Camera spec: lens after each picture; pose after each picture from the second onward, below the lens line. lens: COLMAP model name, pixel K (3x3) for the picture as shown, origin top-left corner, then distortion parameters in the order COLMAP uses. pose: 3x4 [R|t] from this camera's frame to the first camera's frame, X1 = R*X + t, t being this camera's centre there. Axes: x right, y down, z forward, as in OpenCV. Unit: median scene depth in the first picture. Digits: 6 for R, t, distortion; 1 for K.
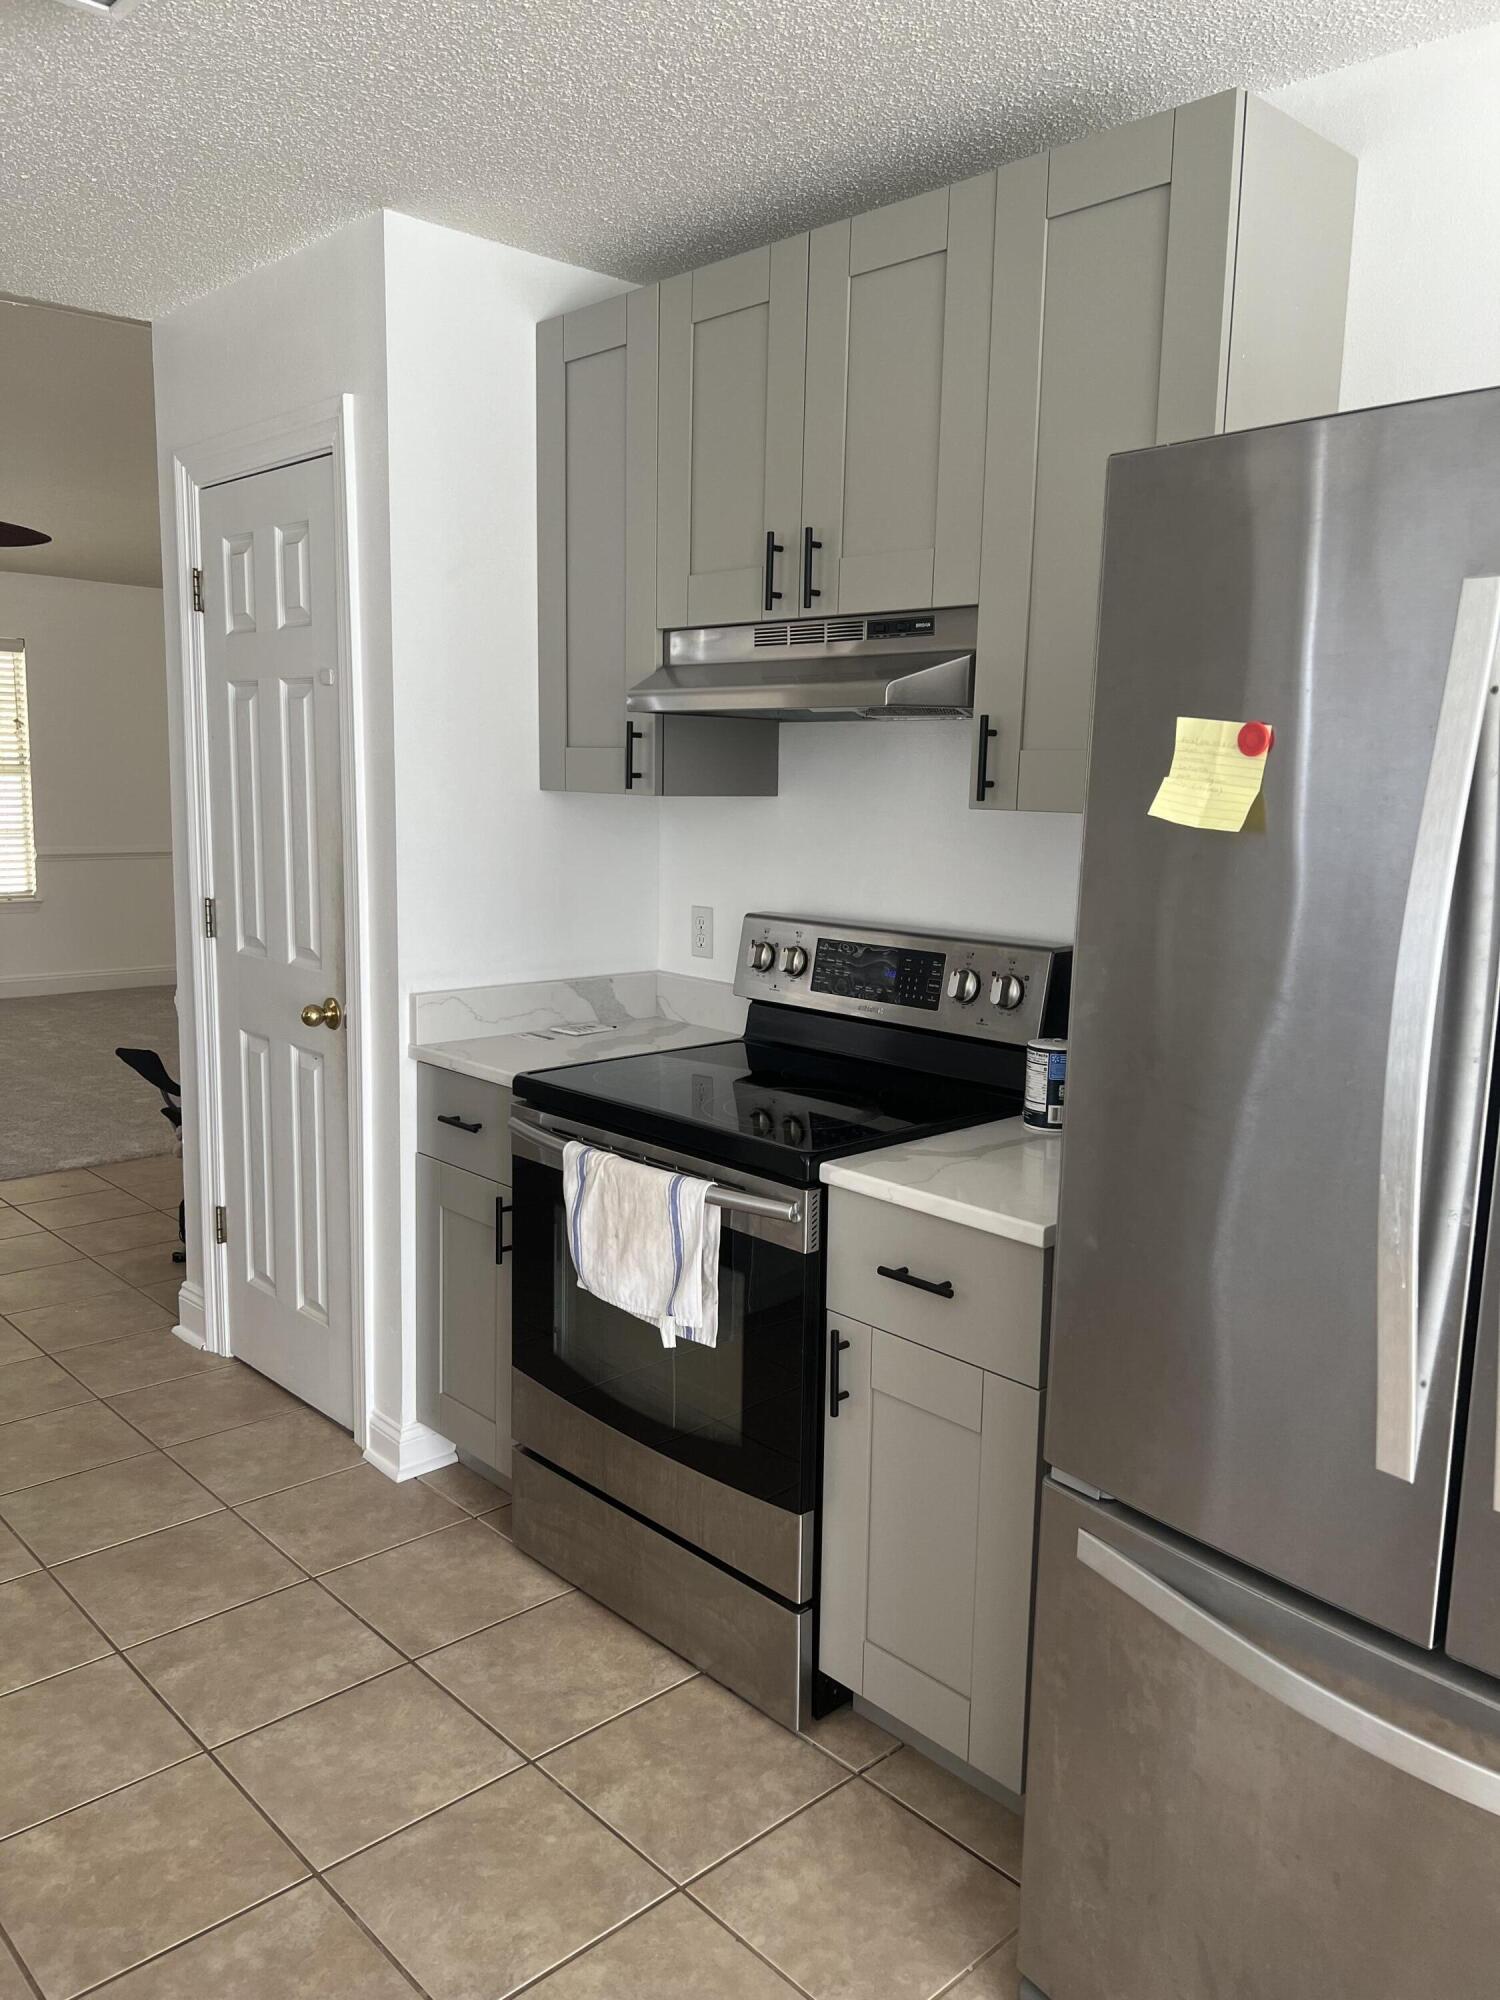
lens RADIAL K [[1510.6, 0, 750.0], [0, 1510.6, 1000.0], [0, 0, 1]] dist [0.116890, -0.216805]
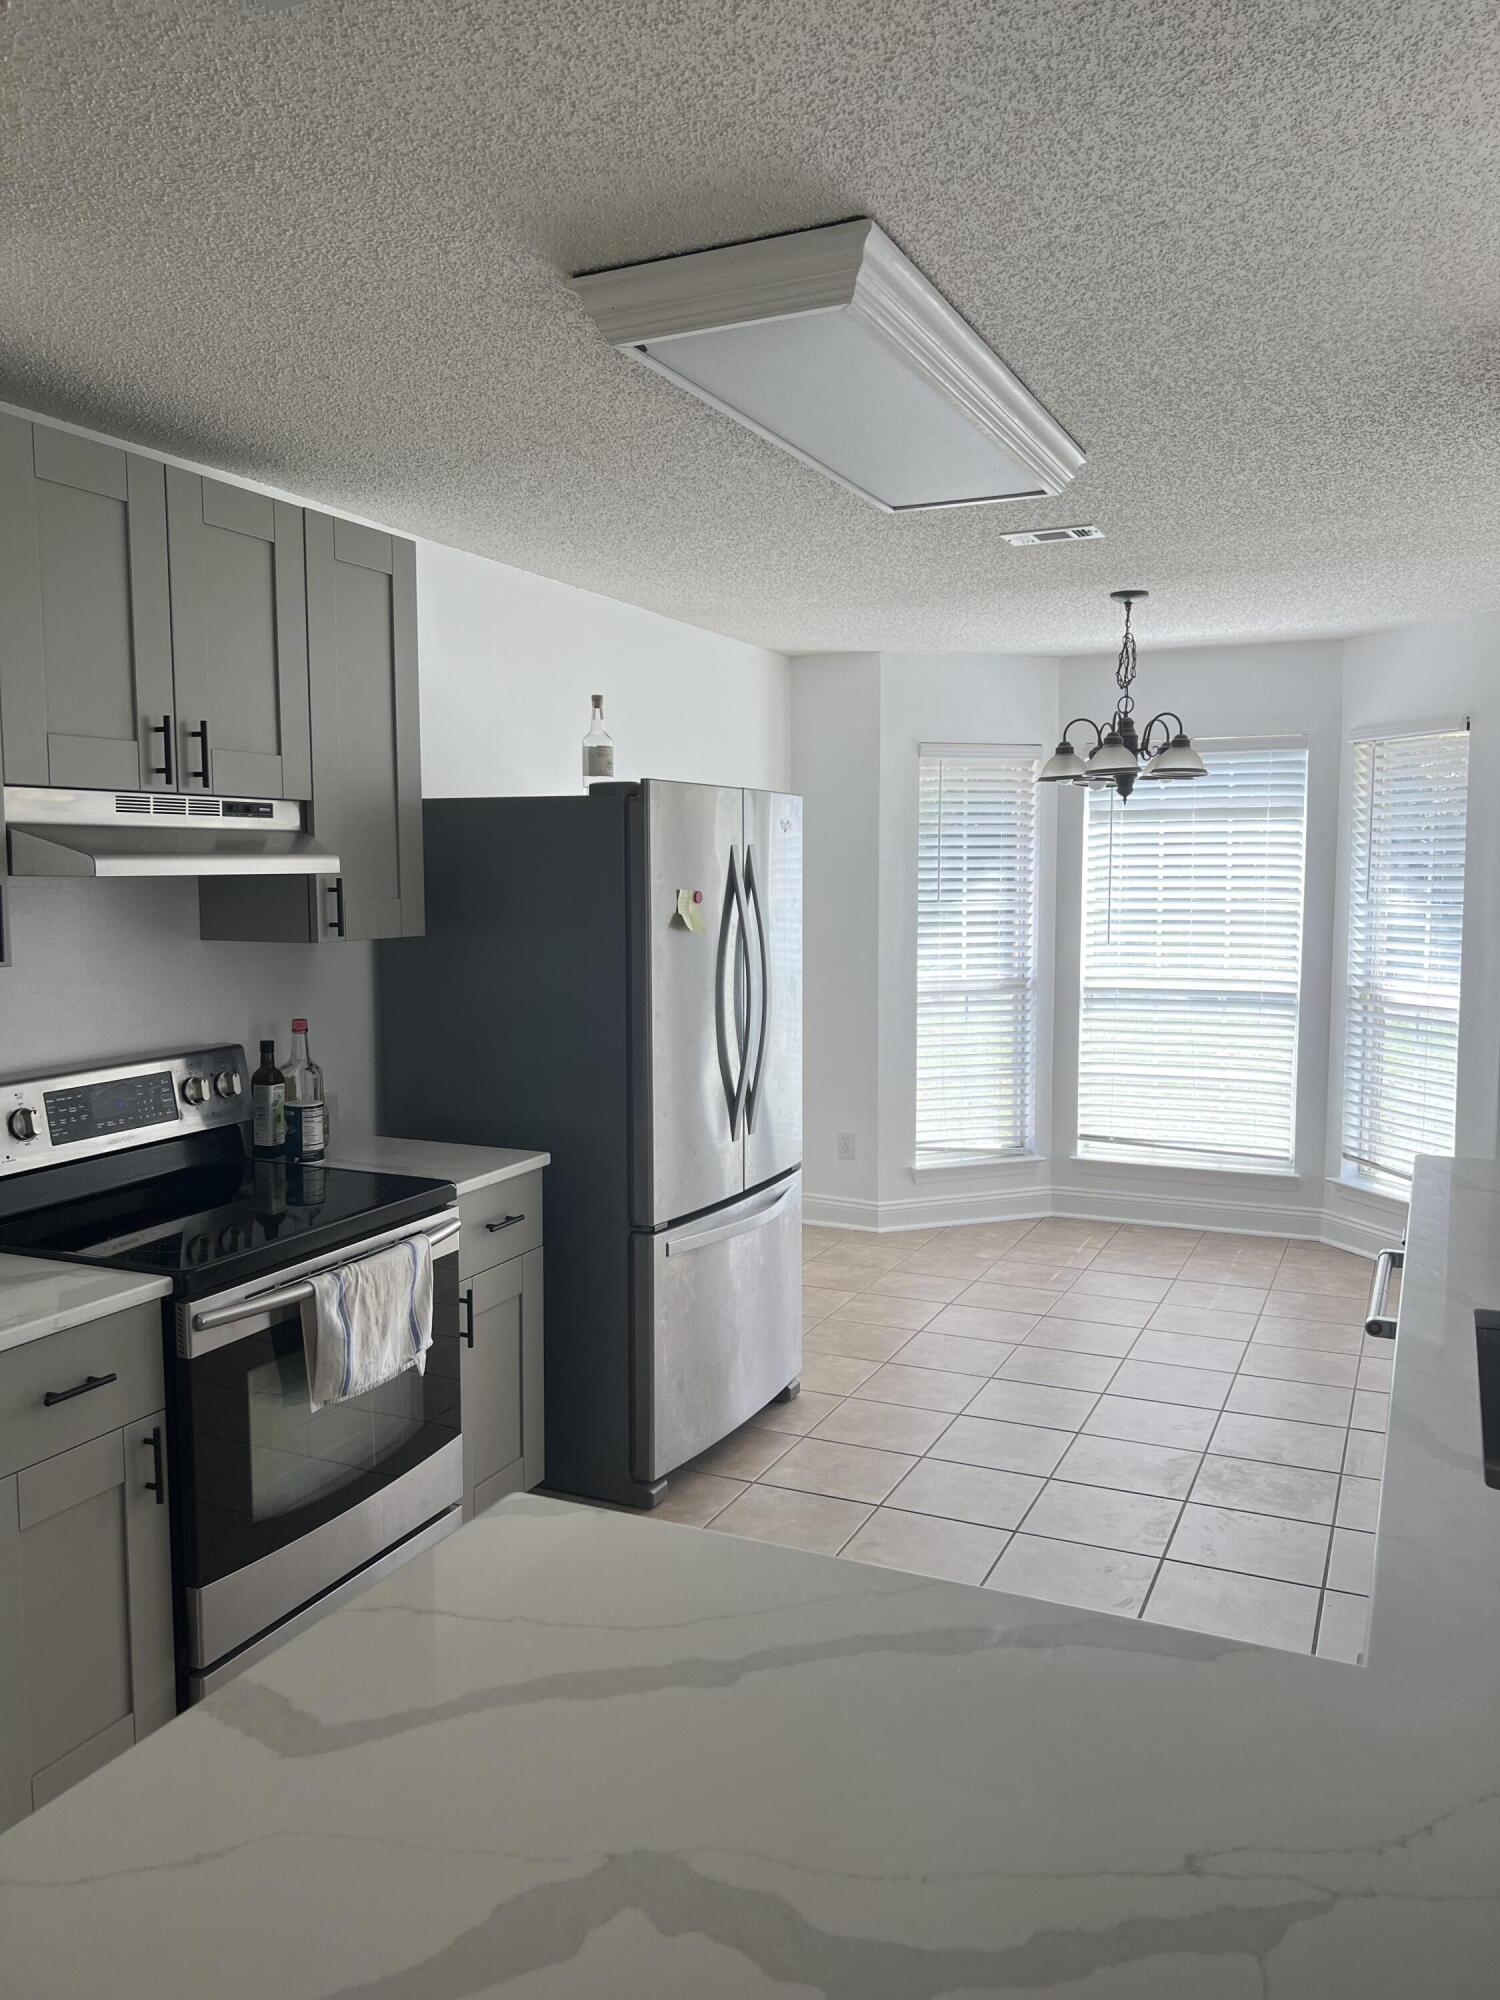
lens RADIAL K [[1510.6, 0, 750.0], [0, 1510.6, 1000.0], [0, 0, 1]] dist [0.116890, -0.216805]
pose [[-0.380009, -0.092568, 0.920339, -1.252233], [0.136809, 0.978412, 0.154897, -0.230217], [-0.914809, 0.184773, -0.359142, 1.109707]]
